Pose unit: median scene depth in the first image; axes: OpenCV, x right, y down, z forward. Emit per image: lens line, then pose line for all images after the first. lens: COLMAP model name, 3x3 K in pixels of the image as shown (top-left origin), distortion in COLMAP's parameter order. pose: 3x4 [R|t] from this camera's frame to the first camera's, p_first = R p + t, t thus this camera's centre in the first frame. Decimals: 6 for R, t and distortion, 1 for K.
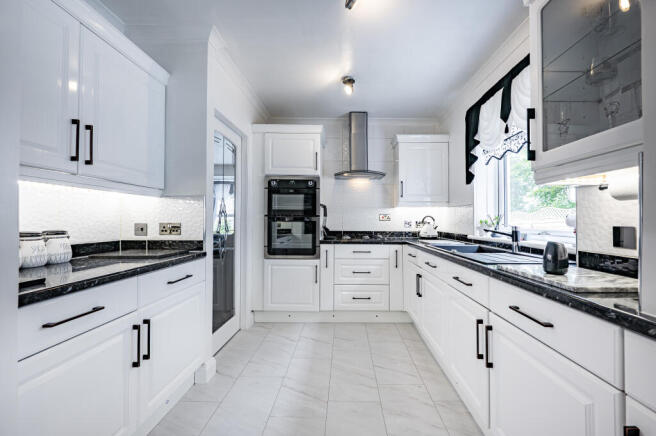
lens RADIAL K [[264.2, 0, 346.5], [0, 264.2, 210.2], [0, 0, 1]] dist [-0.000962, -0.000002]
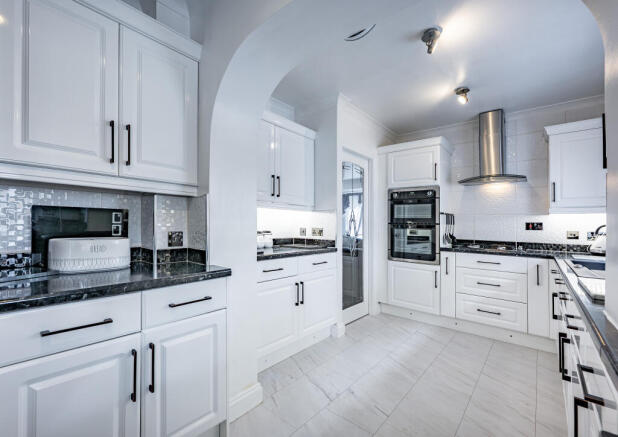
lens RADIAL K [[279.1, 0, 309.0], [0, 279.1, 218.5], [0, 0, 1]] dist [0.000613, 0.000012]
pose [[0.771664, -0.004527, -0.636014, 0.211688], [0.008830, 0.999955, 0.003596, -0.009071], [0.635969, -0.008391, 0.771669, -0.185278]]
